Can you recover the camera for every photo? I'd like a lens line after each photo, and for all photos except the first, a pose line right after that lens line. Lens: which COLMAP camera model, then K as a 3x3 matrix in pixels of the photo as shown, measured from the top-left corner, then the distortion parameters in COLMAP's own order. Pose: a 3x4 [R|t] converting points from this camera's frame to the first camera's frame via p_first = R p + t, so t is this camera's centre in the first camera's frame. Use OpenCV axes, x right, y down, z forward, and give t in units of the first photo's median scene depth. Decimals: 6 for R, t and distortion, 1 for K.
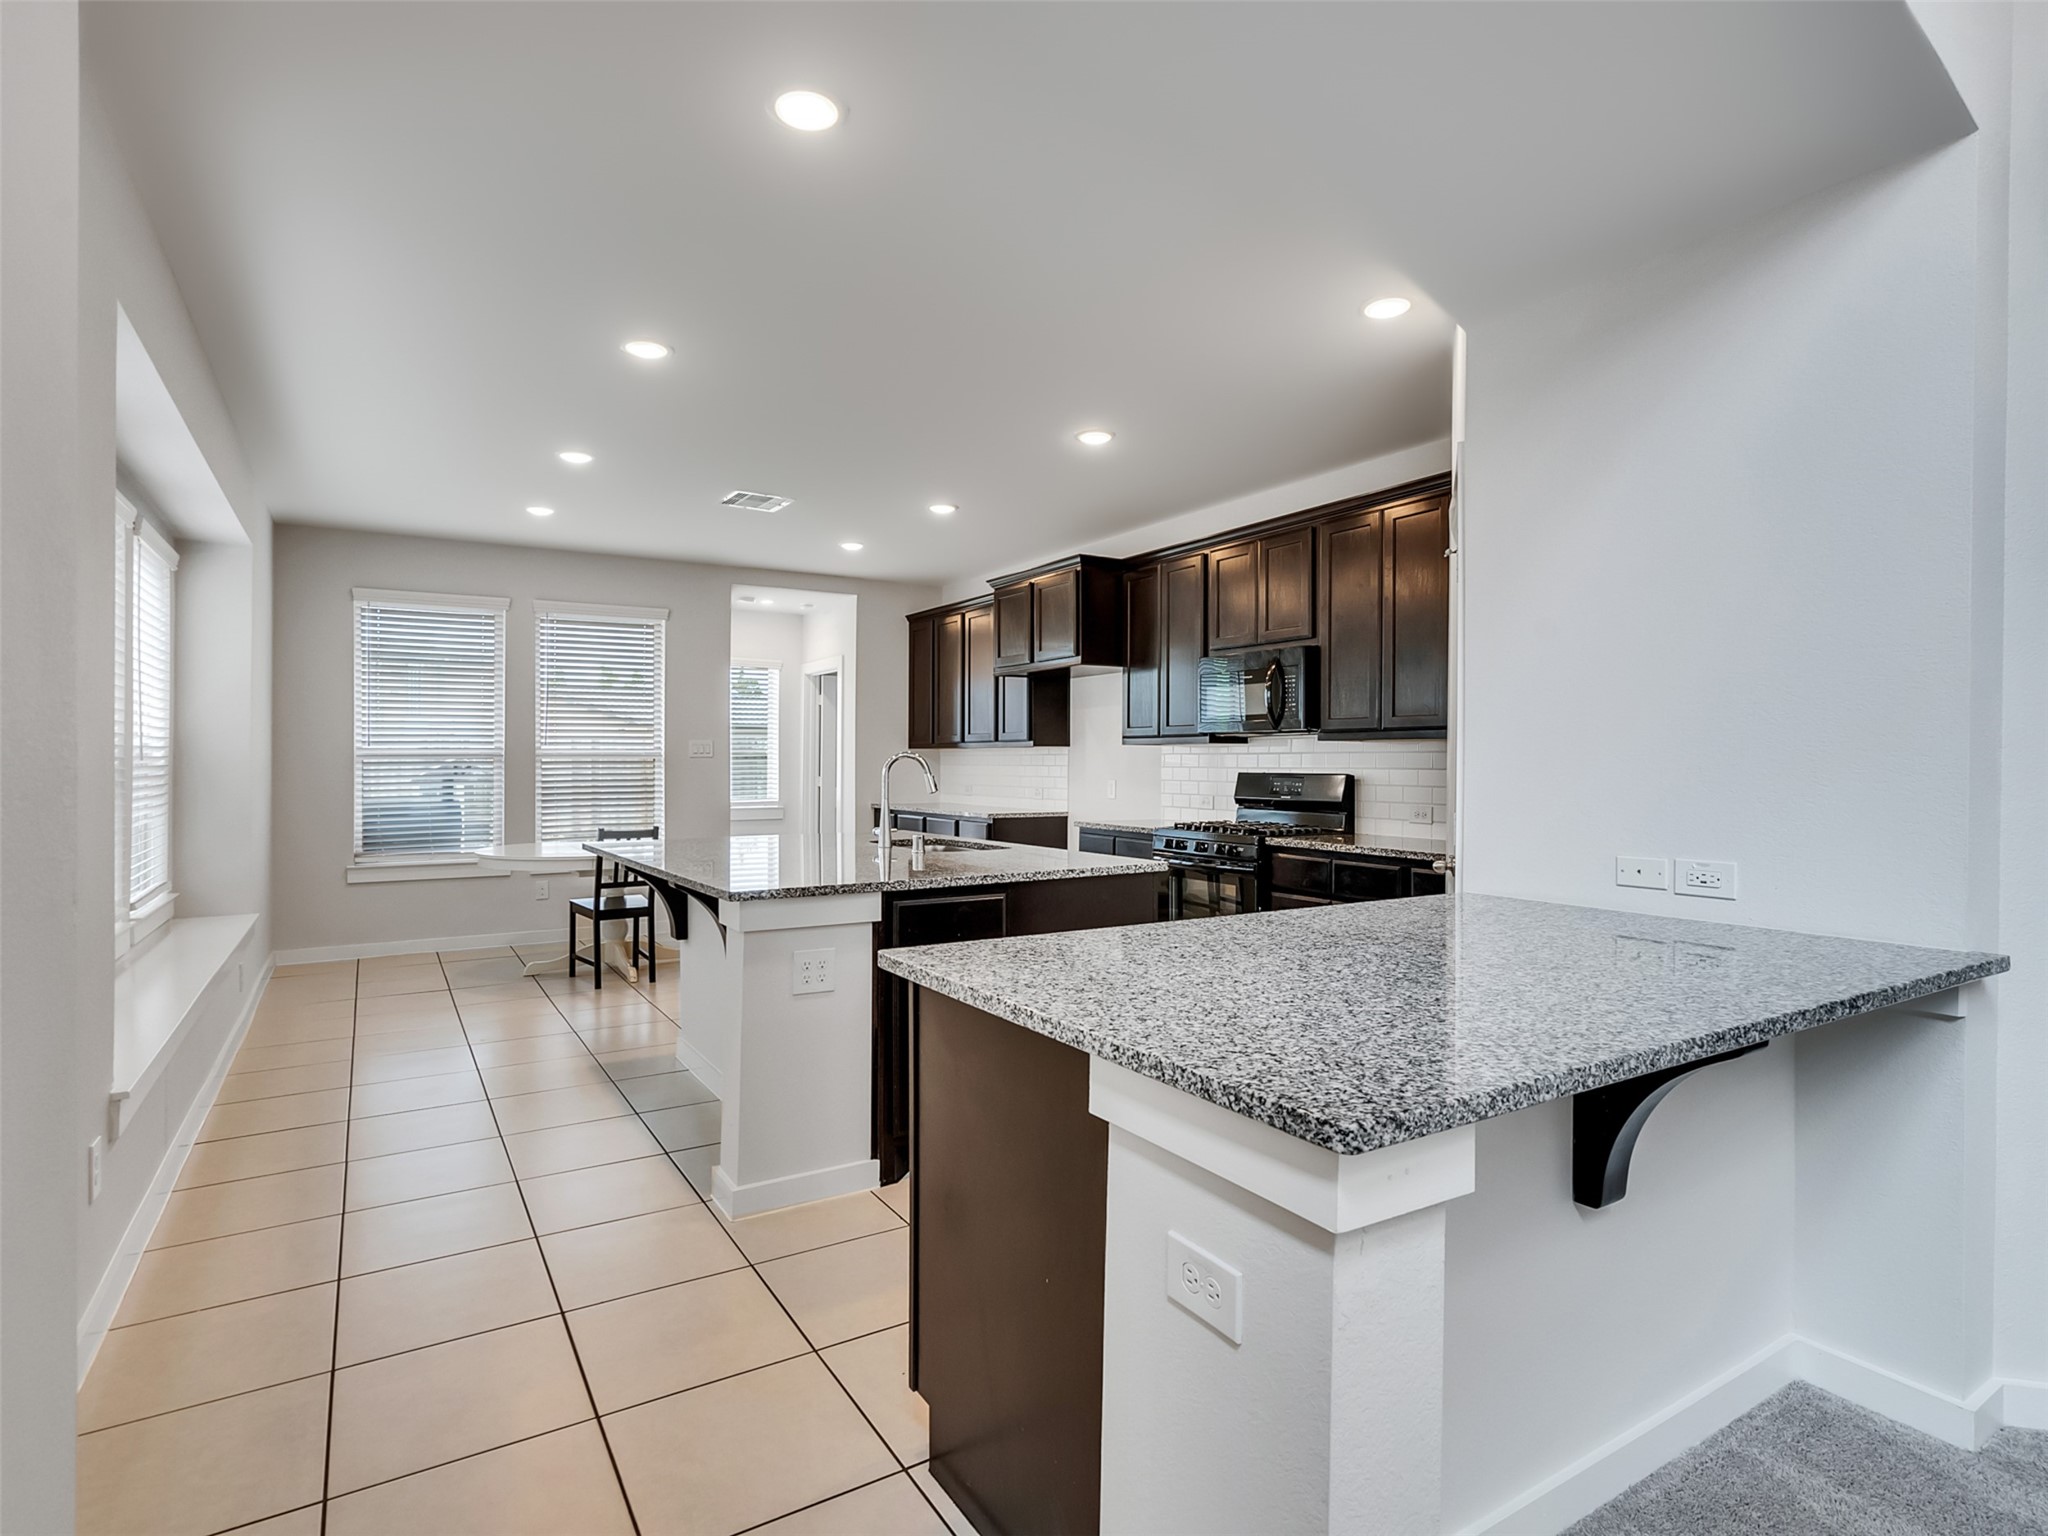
lens RADIAL K [[1046.6, 0, 1012.6], [0, 1046.6, 766.8], [0, 0, 1]] dist [-0.003653, -0.000320]
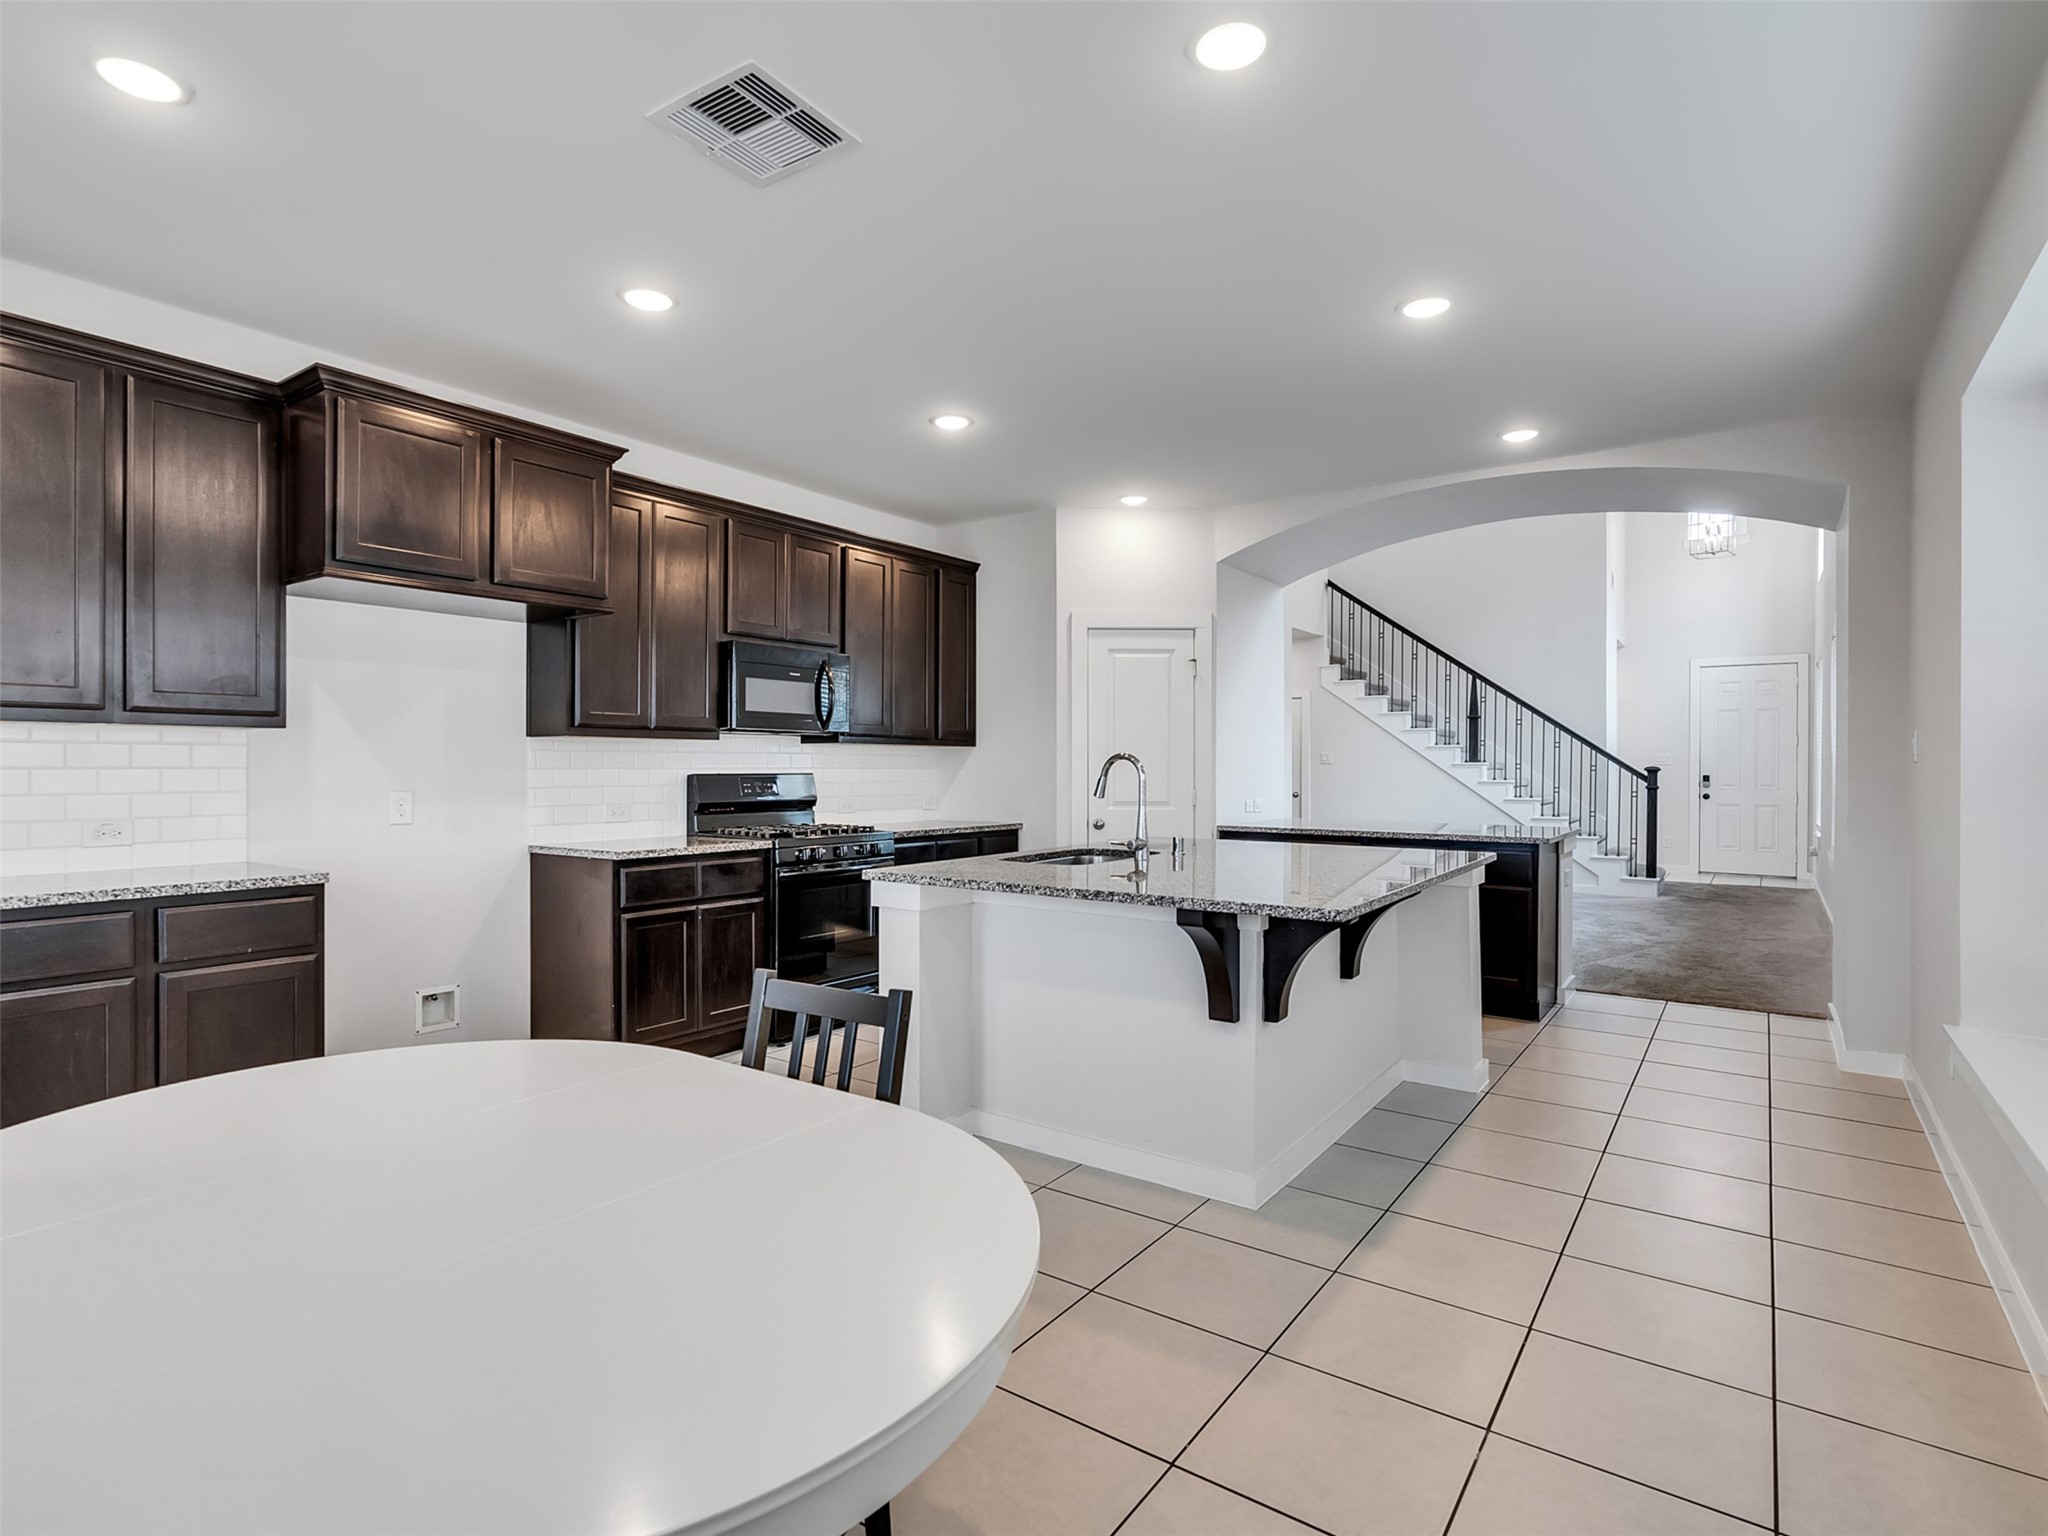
lens RADIAL K [[1046.6, 0, 1012.6], [0, 1046.6, 766.8], [0, 0, 1]] dist [-0.003653, -0.000320]
pose [[-0.379514, 0.001689, 0.925184, -0.703490], [0.003482, 0.999994, -0.000398, 0.000049], [-0.925179, 0.003071, -0.379518, 1.121324]]
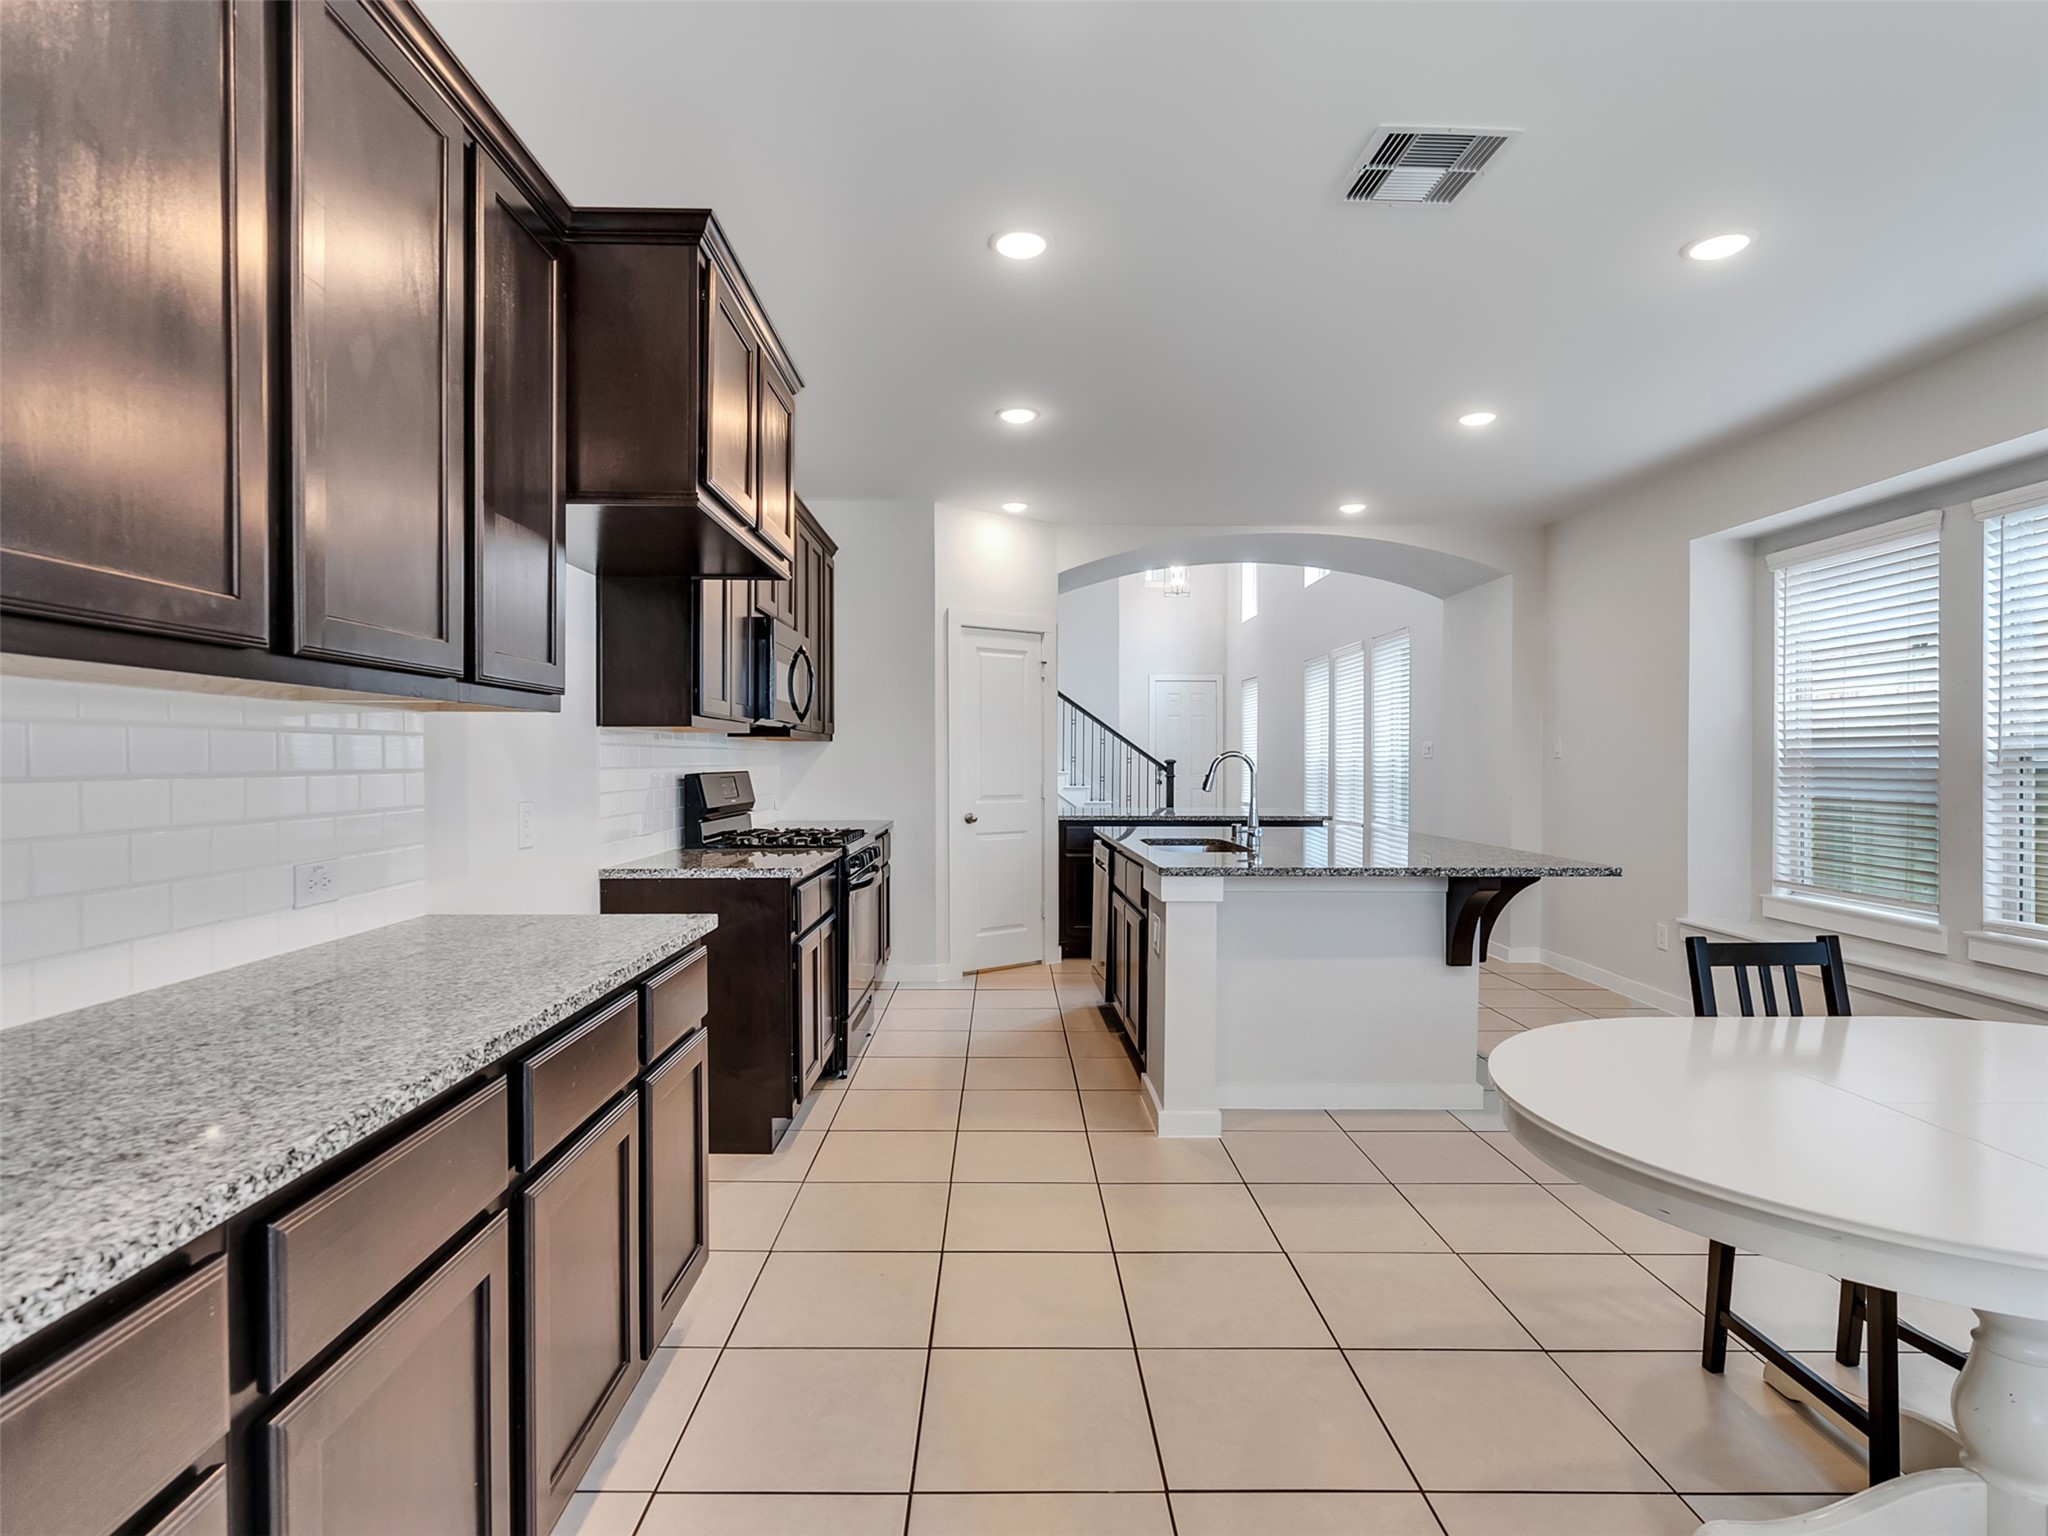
lens RADIAL K [[1046.6, 0, 1012.6], [0, 1046.6, 766.8], [0, 0, 1]] dist [-0.003653, -0.000320]
pose [[-0.856640, -0.002336, 0.515909, -0.348281], [0.003579, 0.999939, 0.010471, -0.006315], [-0.515902, 0.010817, -0.856580, 1.545846]]
